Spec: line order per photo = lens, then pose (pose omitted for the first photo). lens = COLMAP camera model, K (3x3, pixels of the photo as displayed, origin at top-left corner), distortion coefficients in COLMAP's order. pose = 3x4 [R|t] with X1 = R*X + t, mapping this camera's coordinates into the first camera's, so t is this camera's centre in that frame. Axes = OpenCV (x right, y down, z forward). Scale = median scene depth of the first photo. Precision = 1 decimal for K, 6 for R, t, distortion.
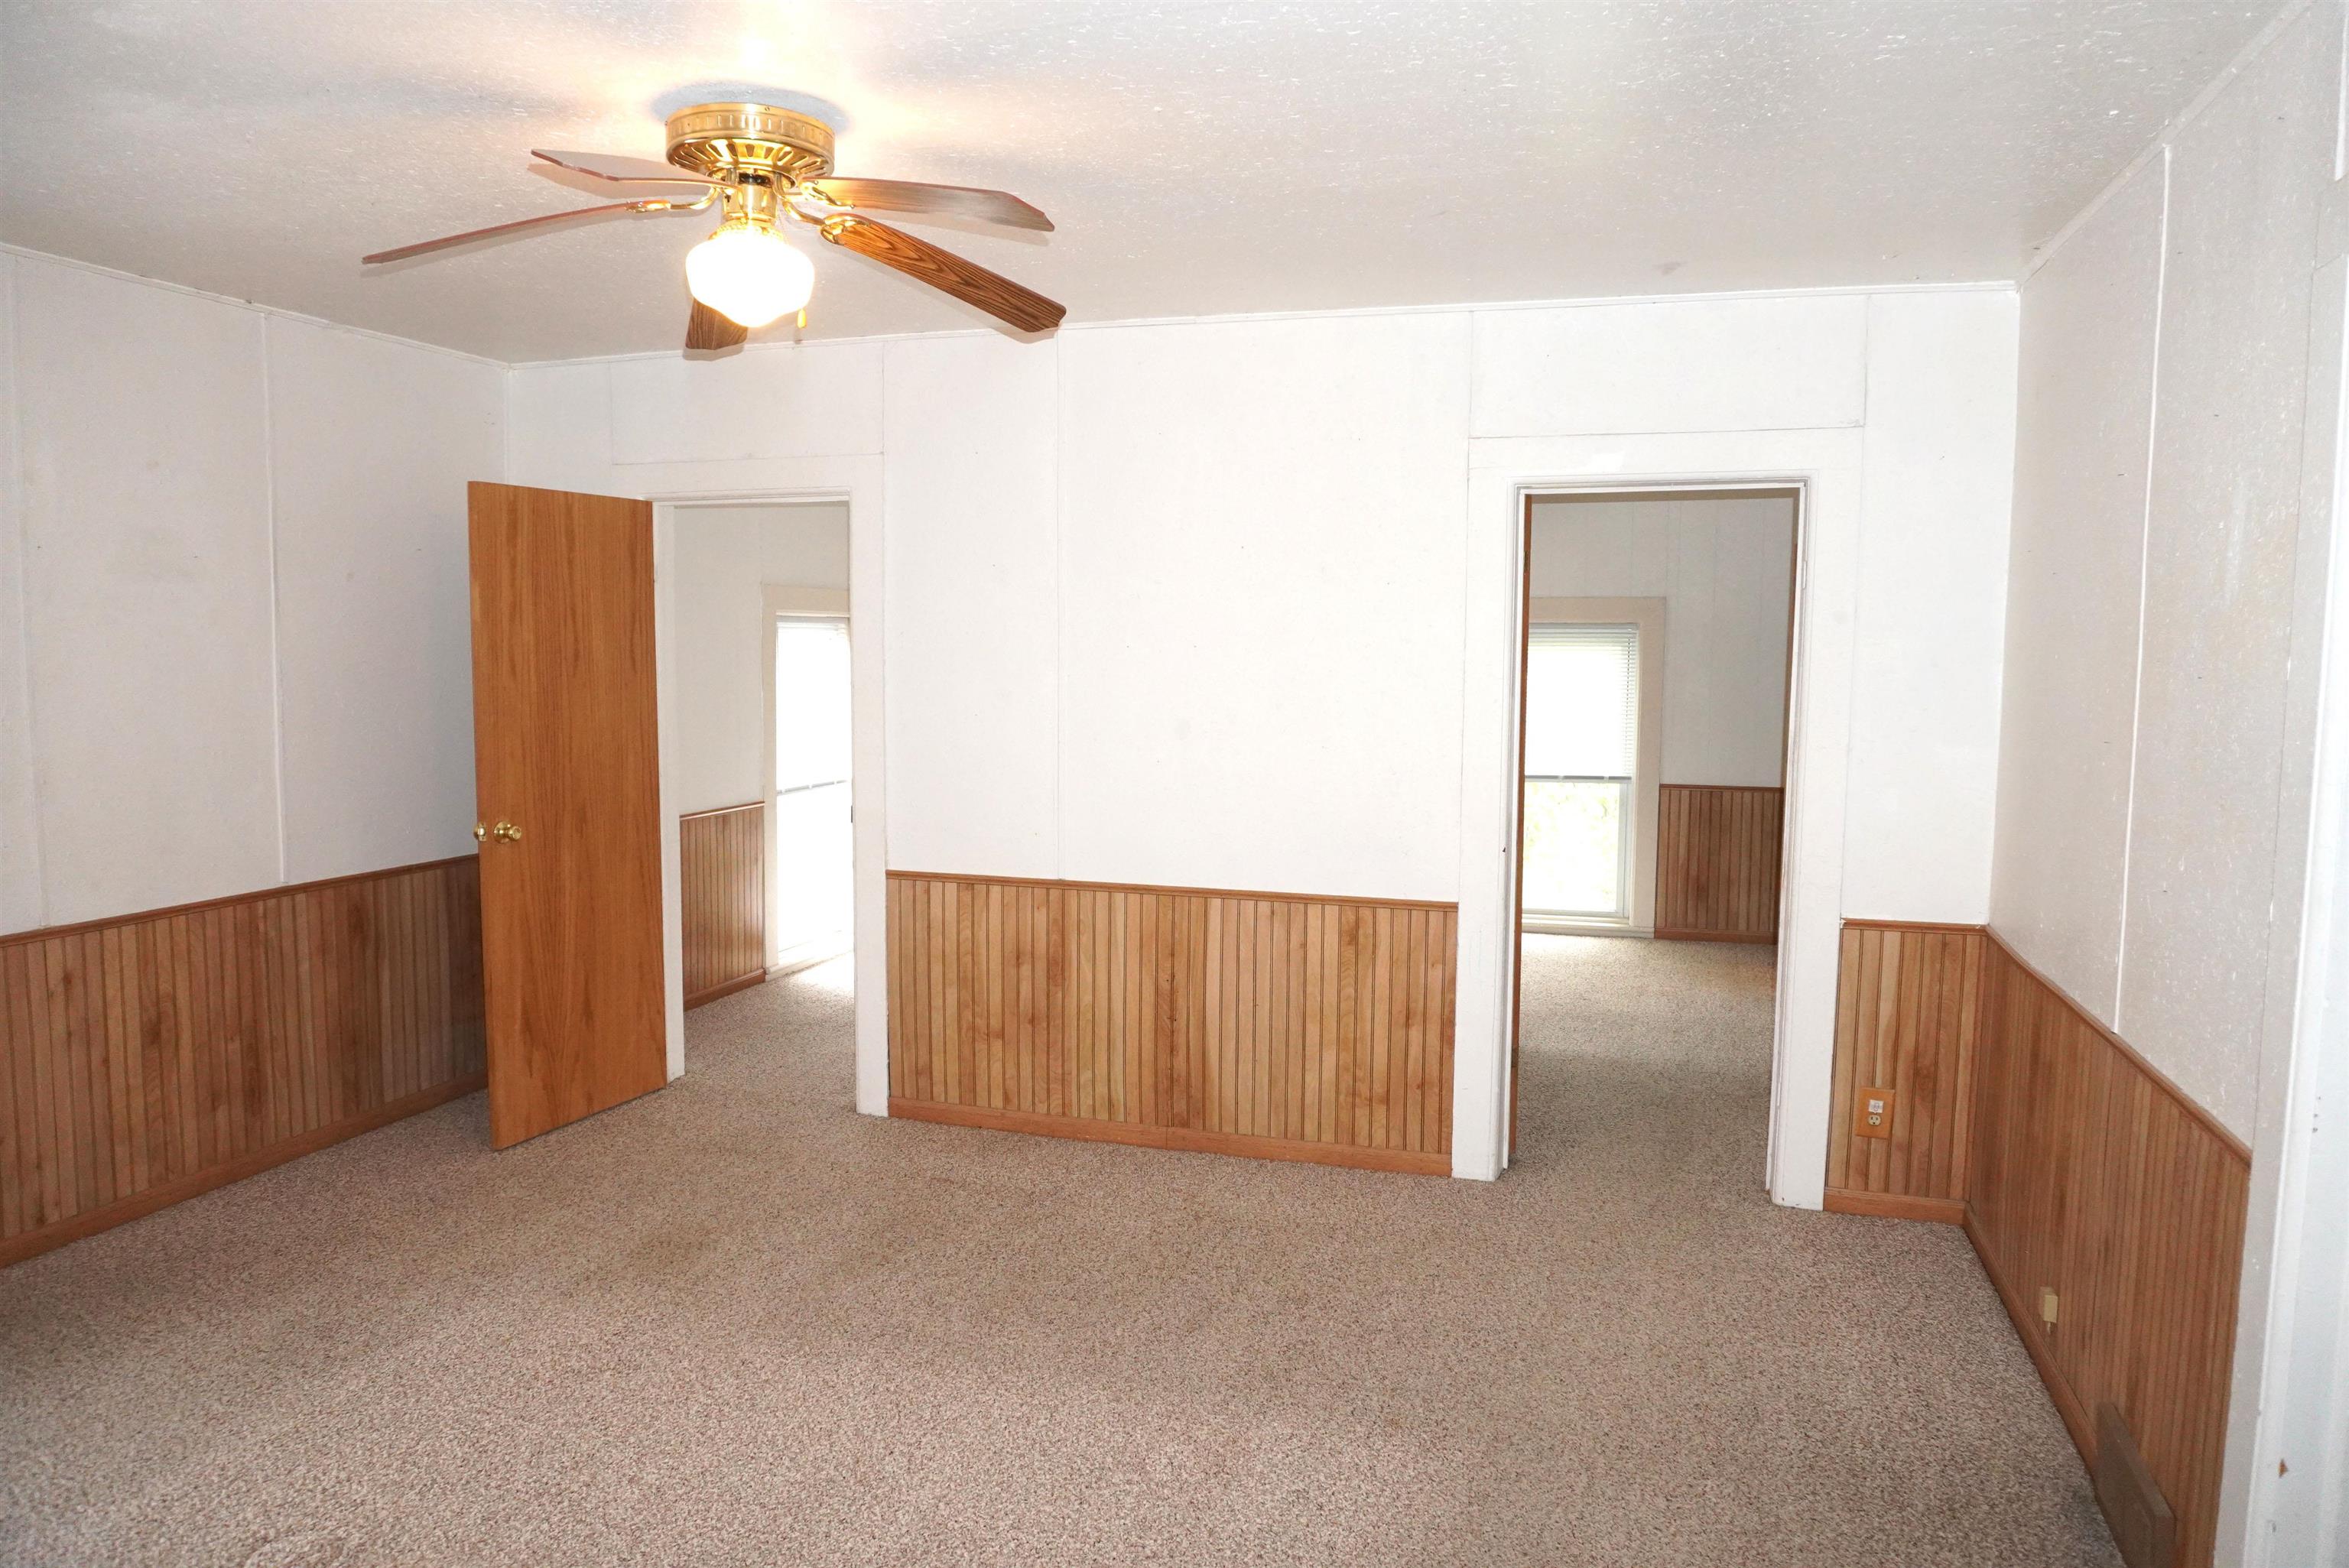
lens RADIAL K [[1586.1, 0, 1174.5], [0, 1586.1, 784.0], [0, 0, 1]] dist [-0.039402, 0.001916]
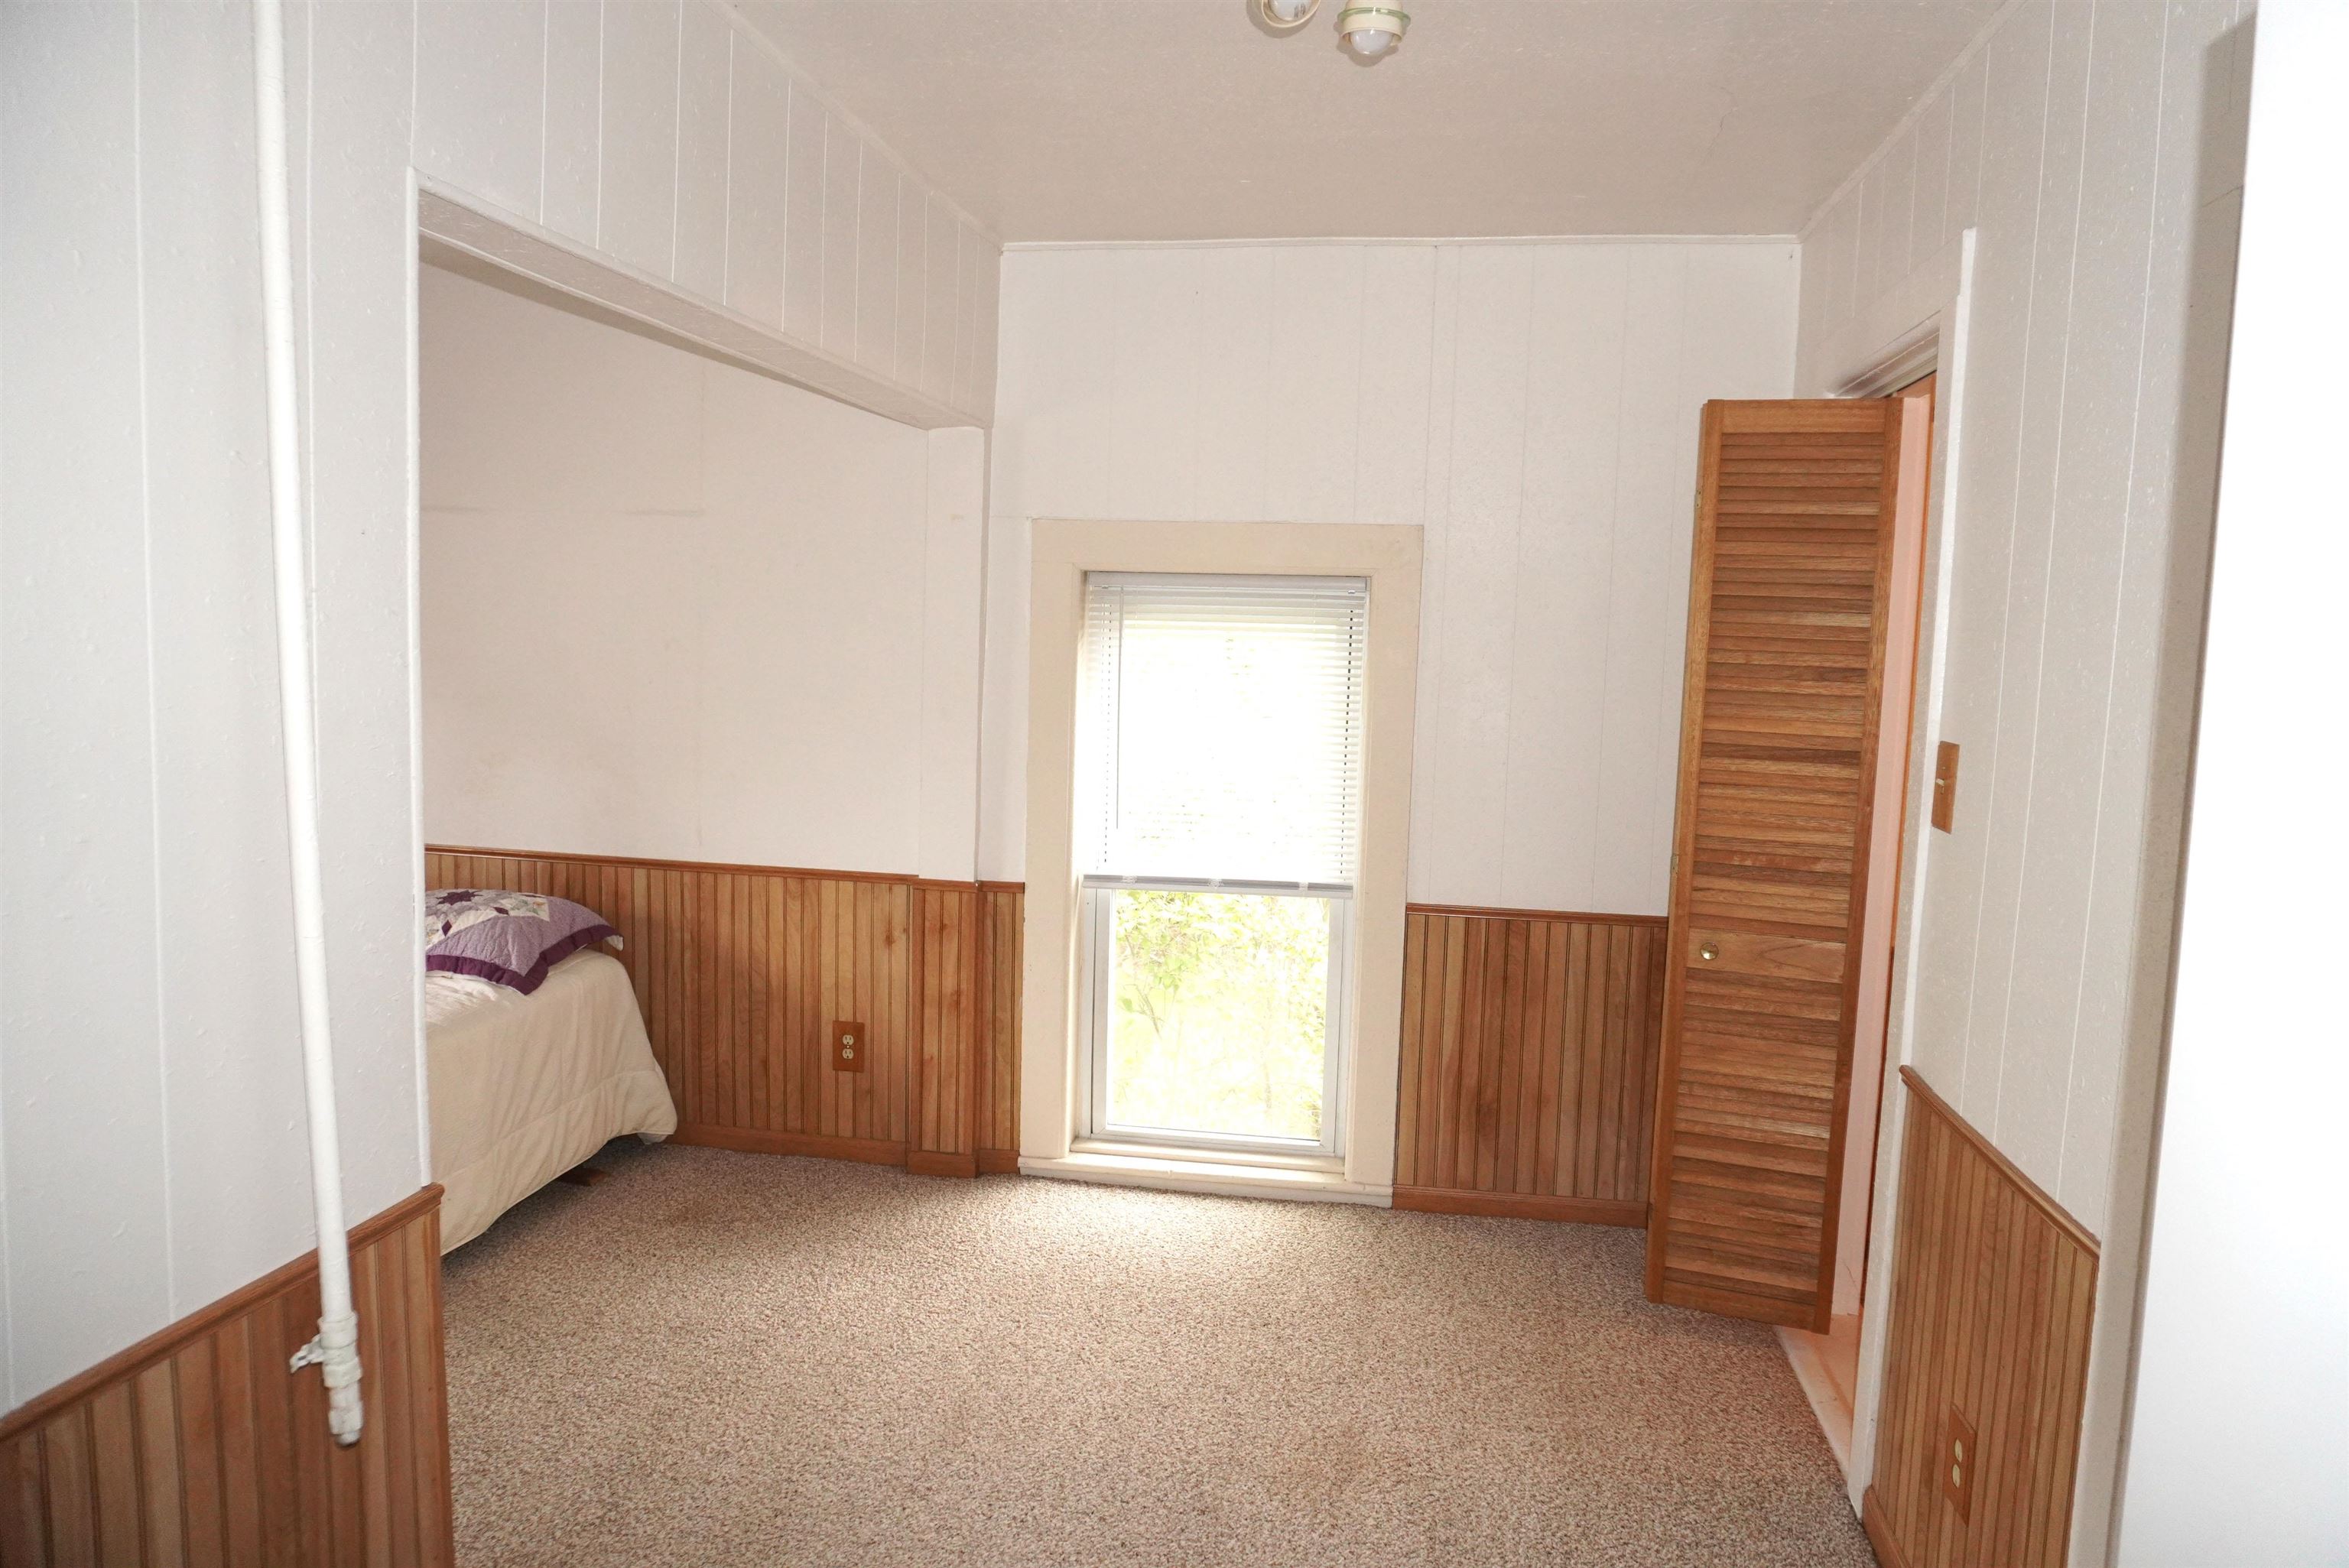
lens RADIAL K [[1586.1, 0, 1174.5], [0, 1586.1, 784.0], [0, 0, 1]] dist [-0.039402, 0.001916]
pose [[0.989122, -0.003093, 0.147064, 0.162374], [-0.002565, 0.999264, 0.038264, -0.056294], [-0.147075, -0.038225, 0.988387, 0.521980]]
